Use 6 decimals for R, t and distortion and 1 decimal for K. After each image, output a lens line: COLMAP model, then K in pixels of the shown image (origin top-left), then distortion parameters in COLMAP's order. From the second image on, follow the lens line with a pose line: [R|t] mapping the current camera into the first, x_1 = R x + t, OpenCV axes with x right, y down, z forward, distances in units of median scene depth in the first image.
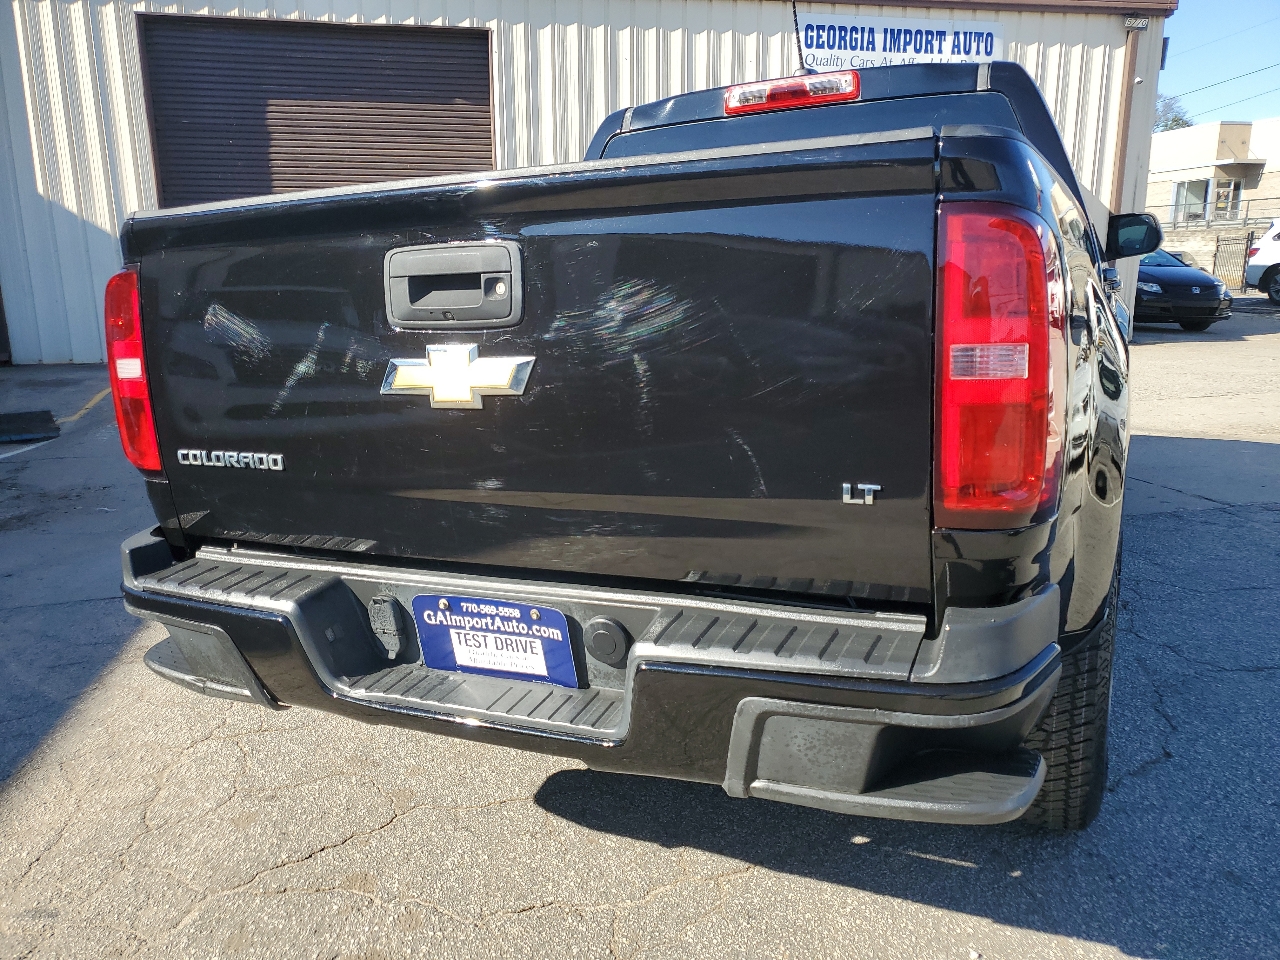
lens RADIAL K [[1010.9, 0, 668.0], [0, 1010.9, 496.3], [0, 0, 1]] dist [0.004658, 0.008856]
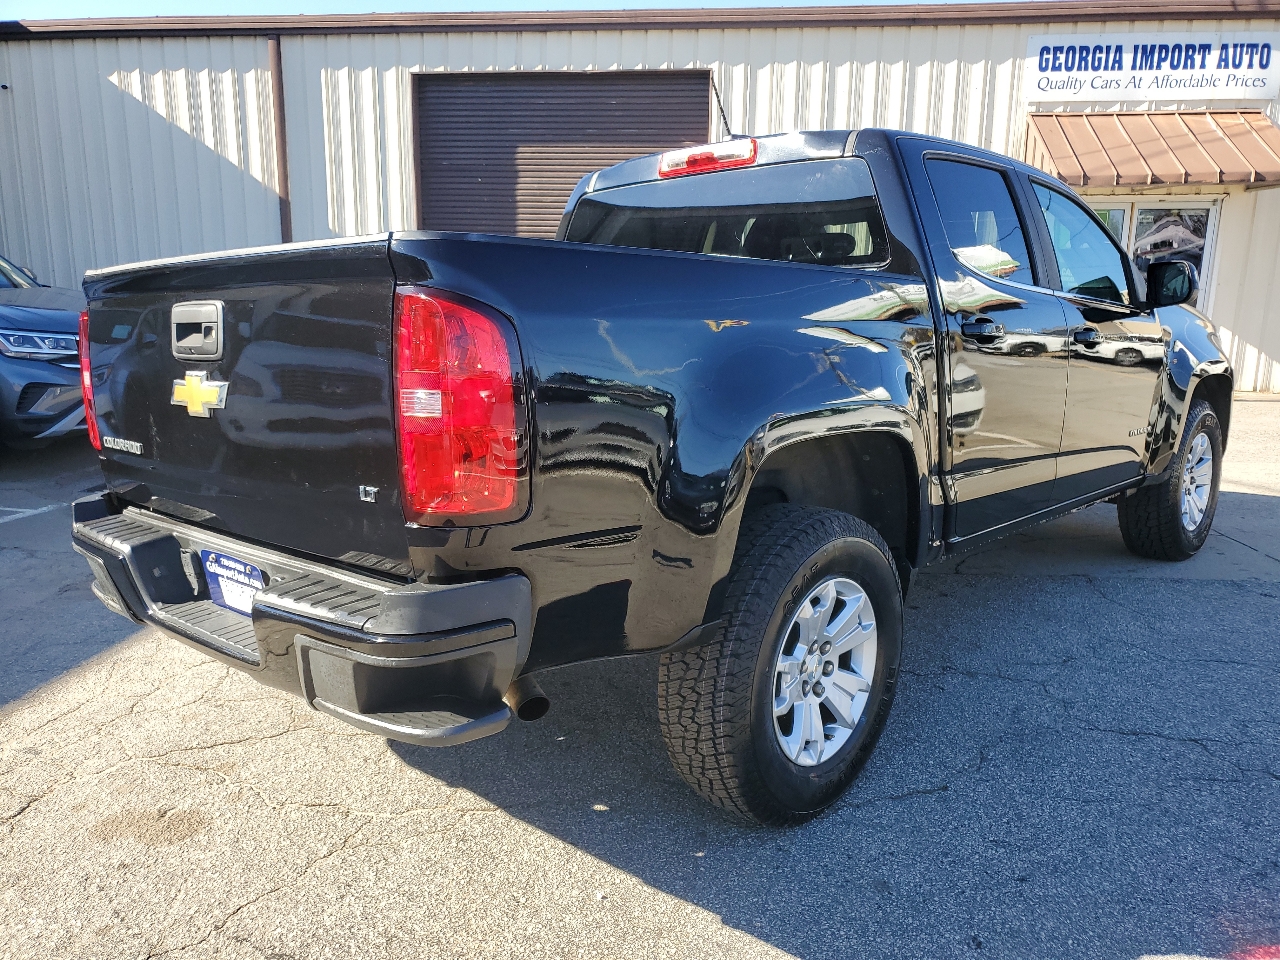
lens RADIAL K [[1010.9, 0, 628.8], [0, 1010.9, 502.0], [0, 0, 1]] dist [0.004658, 0.008856]
pose [[0.948728, 0.081946, -0.305288, 0.103900], [-0.086578, 0.996244, -0.001640, -0.002267], [0.304007, 0.027987, 0.952259, -0.020981]]
